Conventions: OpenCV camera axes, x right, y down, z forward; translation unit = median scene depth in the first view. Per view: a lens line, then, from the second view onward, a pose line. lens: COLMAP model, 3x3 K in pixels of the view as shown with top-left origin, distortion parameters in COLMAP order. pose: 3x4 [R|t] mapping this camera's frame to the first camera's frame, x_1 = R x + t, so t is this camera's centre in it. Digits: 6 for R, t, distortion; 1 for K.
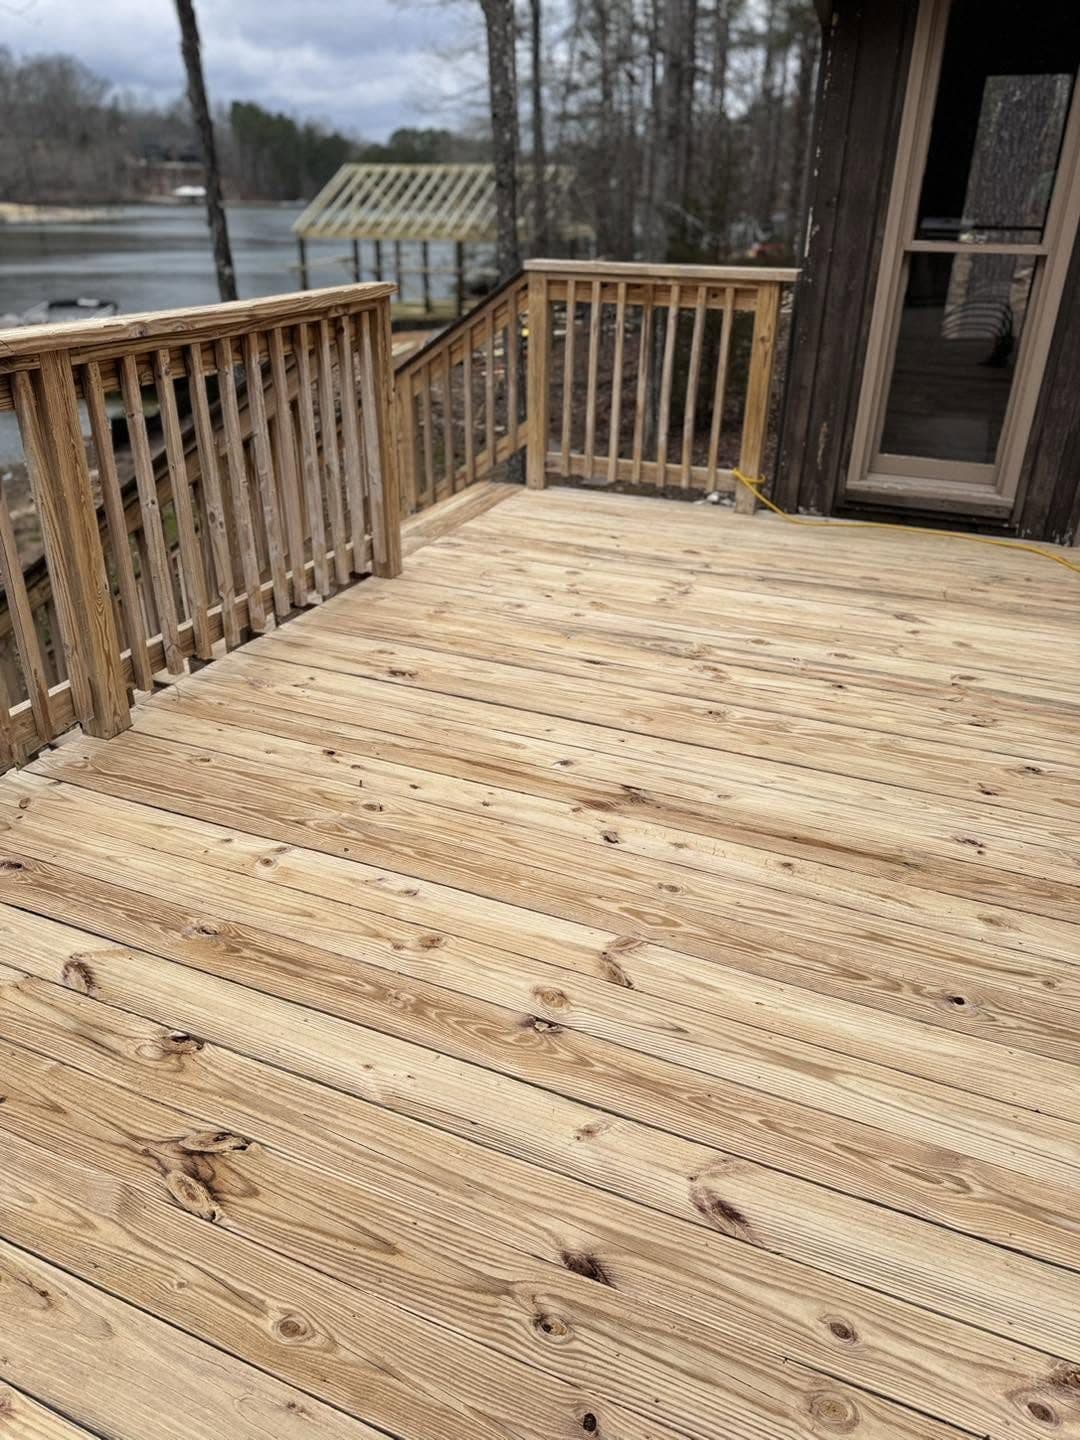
lens RADIAL K [[1008.5, 0, 537.2], [0, 1008.5, 719.7], [0, 0, 1]] dist [-0.002173, -0.004366]
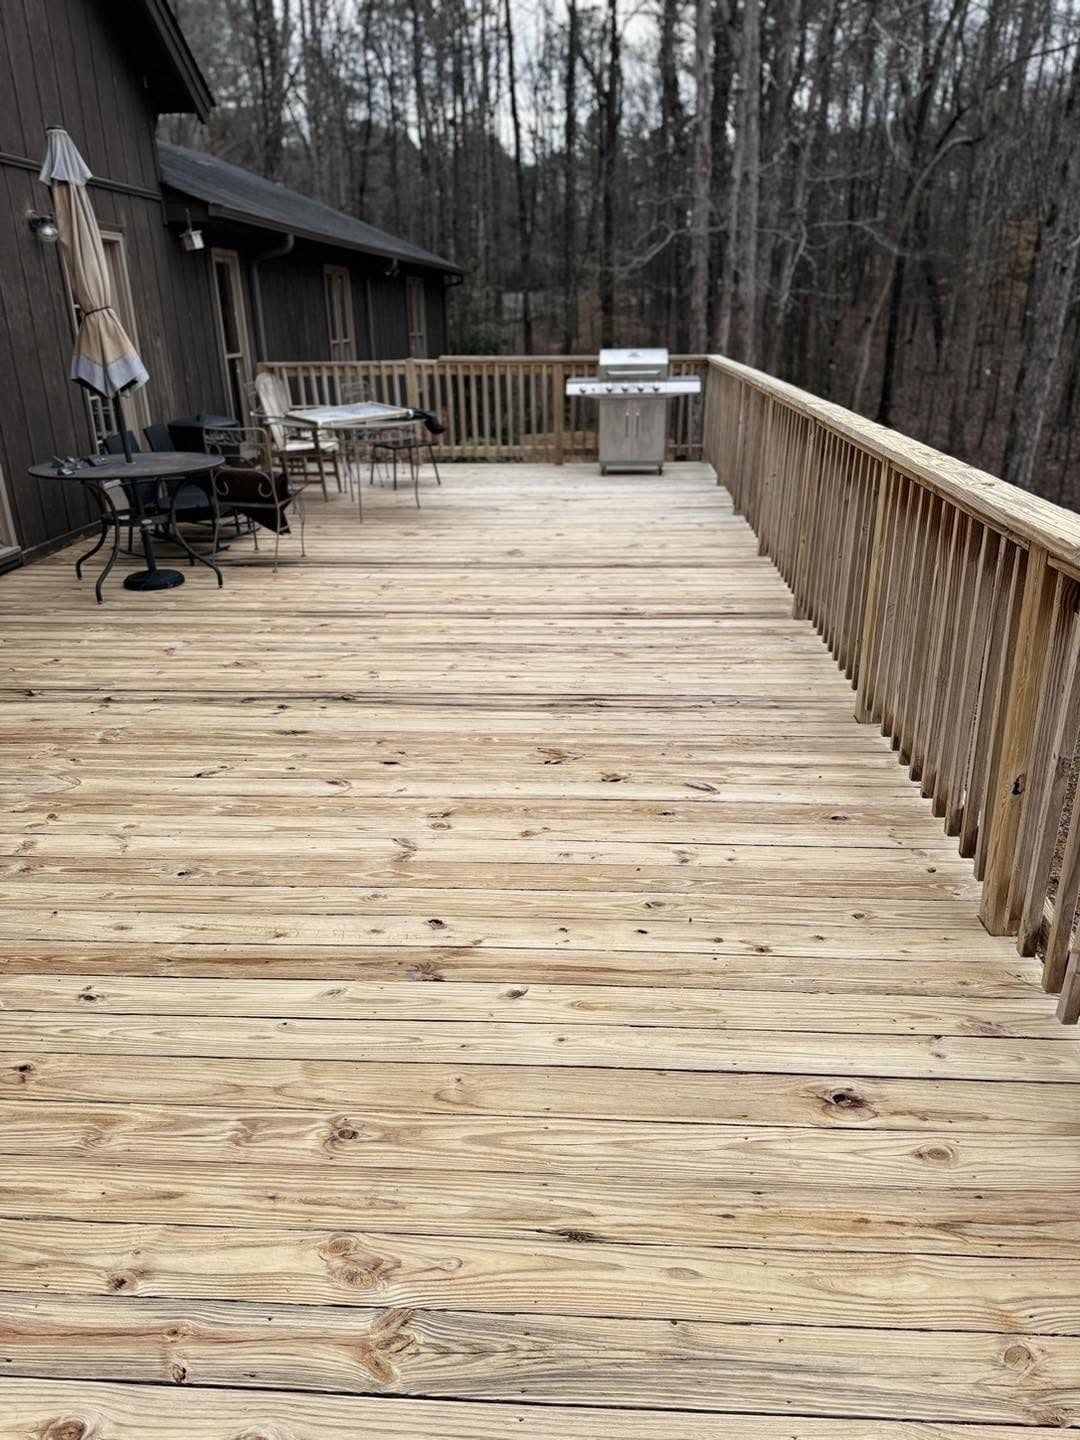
lens RADIAL K [[1008.5, 0, 541.3], [0, 1008.5, 720.9], [0, 0, 1]] dist [-0.002173, -0.004366]
pose [[-0.939408, 0.130507, -0.316987, 0.269458], [-0.149754, 0.675558, 0.721939, -0.802835], [0.308361, 0.725665, -0.615080, 1.452904]]
